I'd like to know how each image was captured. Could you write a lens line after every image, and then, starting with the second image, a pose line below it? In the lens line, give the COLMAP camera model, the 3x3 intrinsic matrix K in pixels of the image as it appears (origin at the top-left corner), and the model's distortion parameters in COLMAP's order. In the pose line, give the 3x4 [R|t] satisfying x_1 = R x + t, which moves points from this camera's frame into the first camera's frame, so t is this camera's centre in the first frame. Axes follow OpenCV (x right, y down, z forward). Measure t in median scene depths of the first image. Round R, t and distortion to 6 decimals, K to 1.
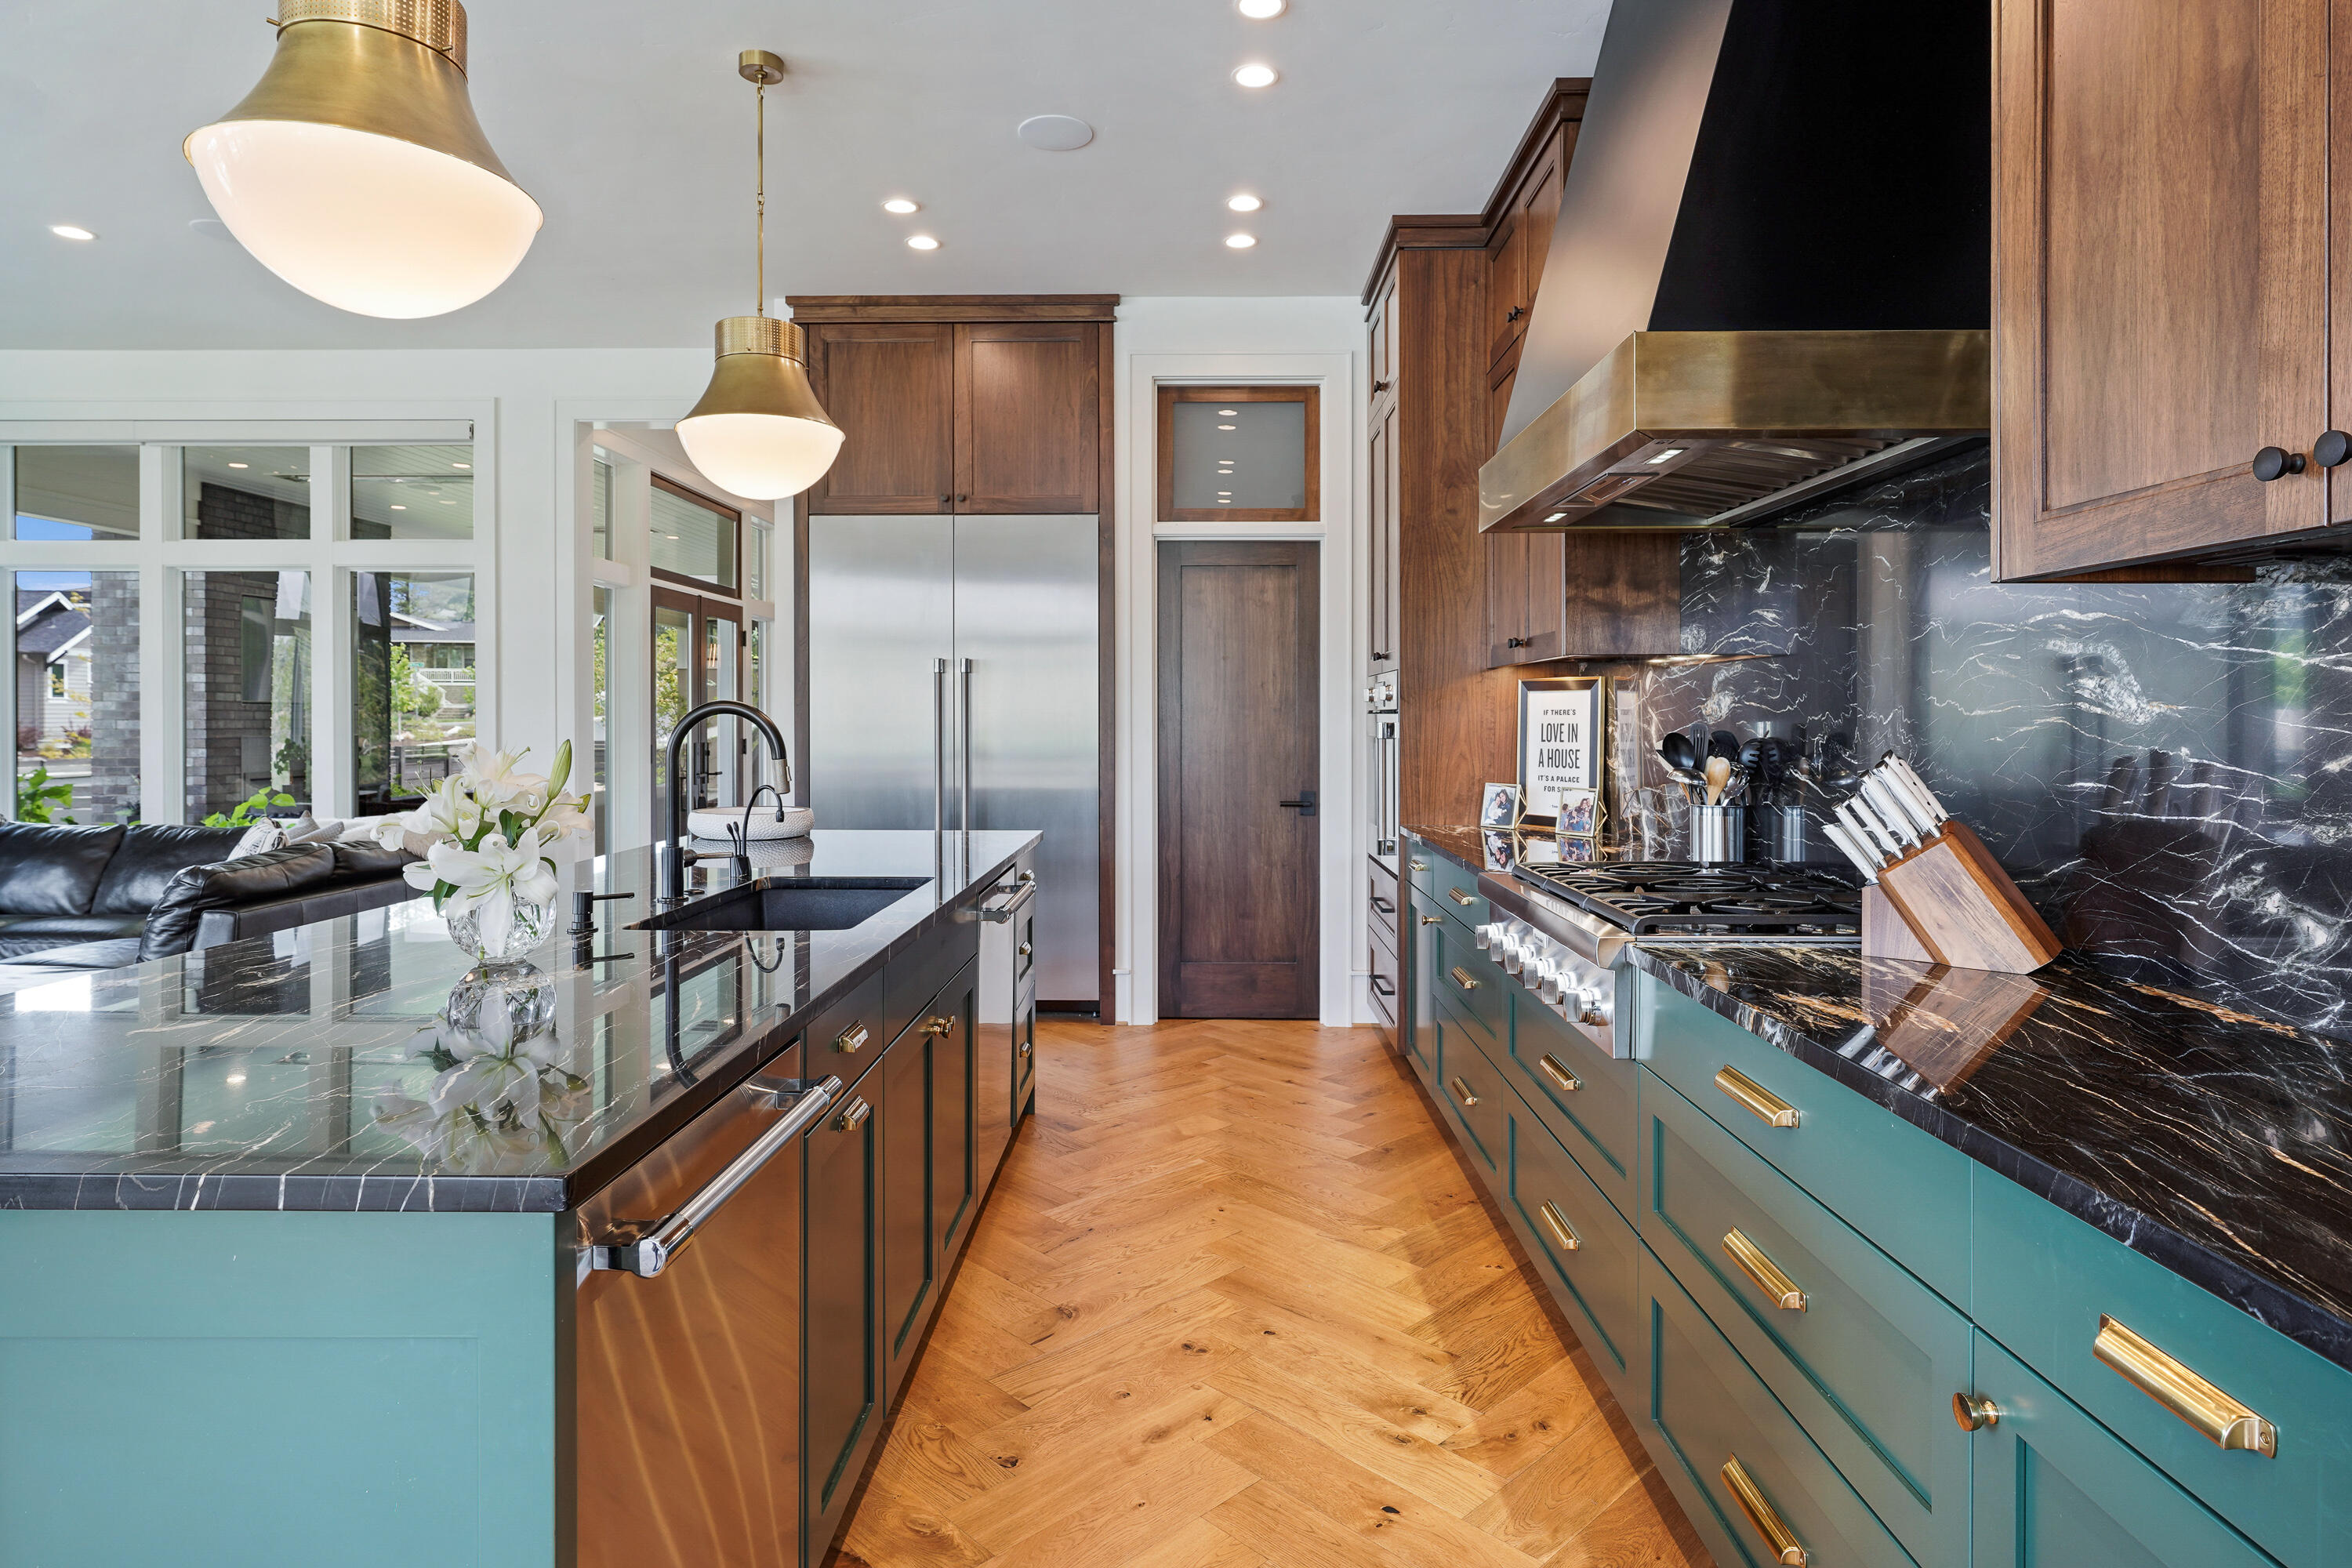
lens RADIAL K [[1281.2, 0, 1176.9], [0, 1281.2, 725.3], [0, 0, 1]] dist [-0.001565, 0.000216]
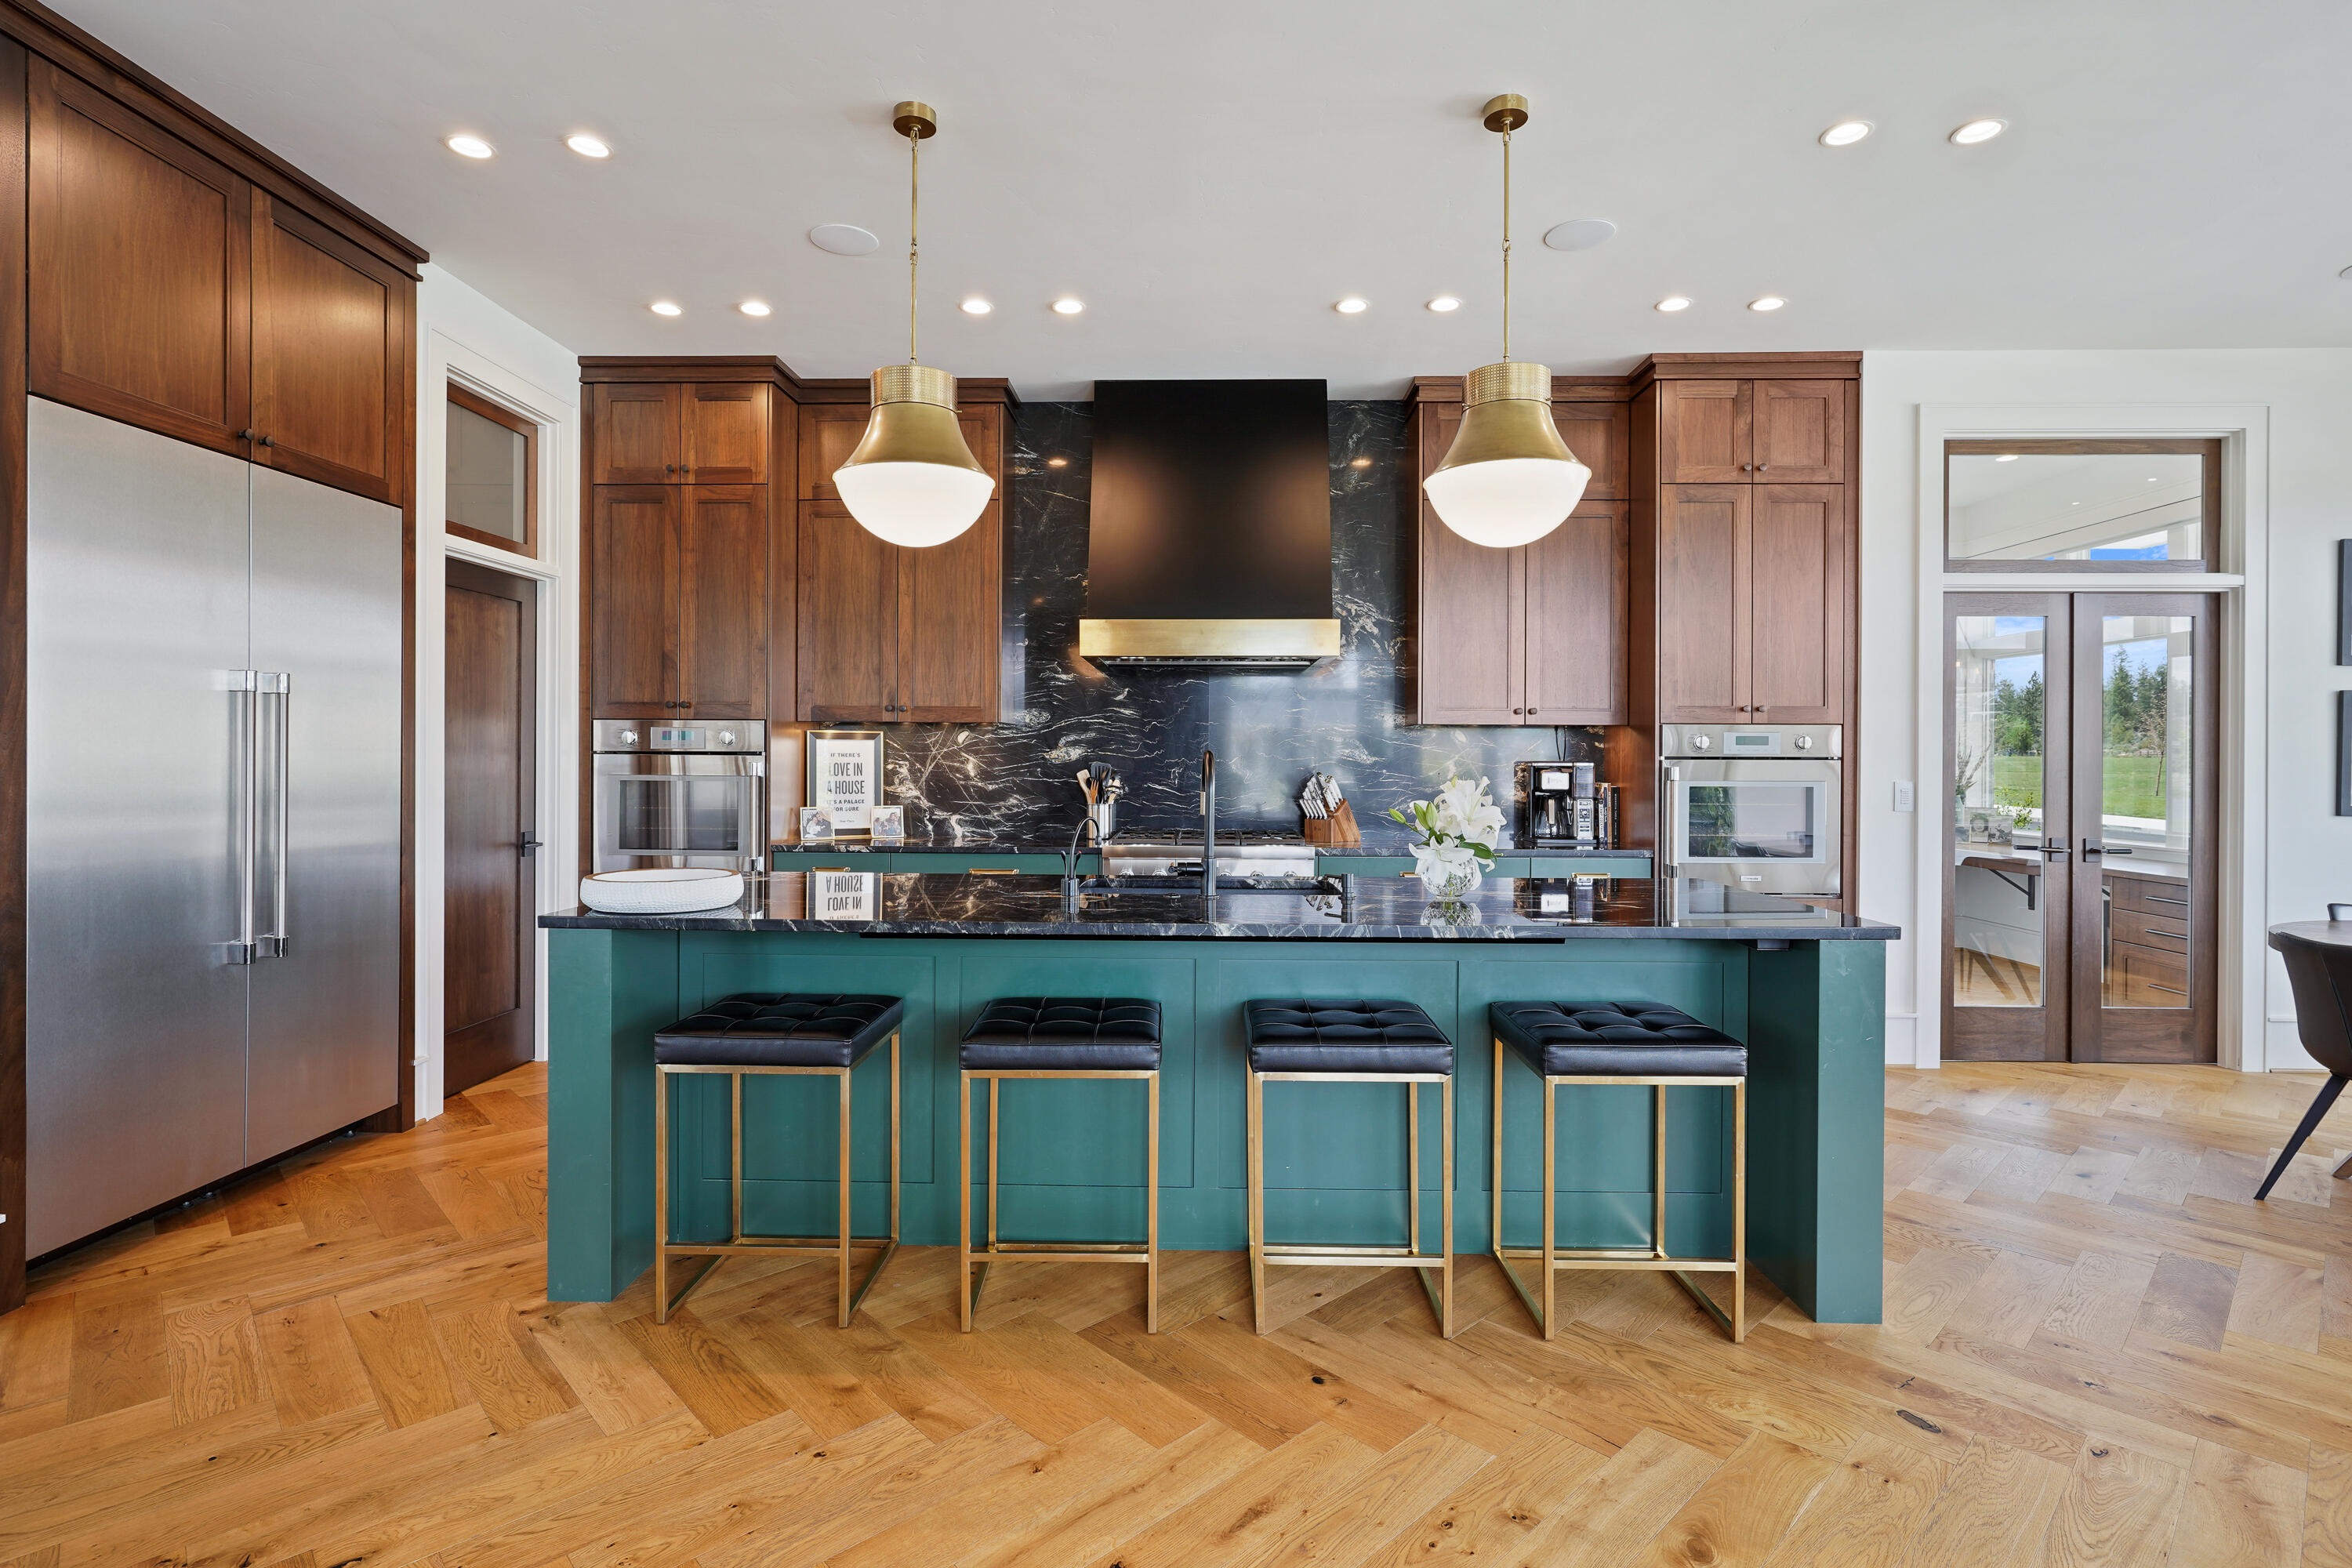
lens RADIAL K [[1133.6, 0, 1179.5], [0, 1133.6, 760.9], [0, 0, 1]] dist [-0.002900, -0.000125]
pose [[0.013003, -0.001125, 0.999915, -0.924895], [0.000665, 0.999999, 0.001117, -0.004624], [-0.999915, 0.000650, 0.013004, 0.588529]]
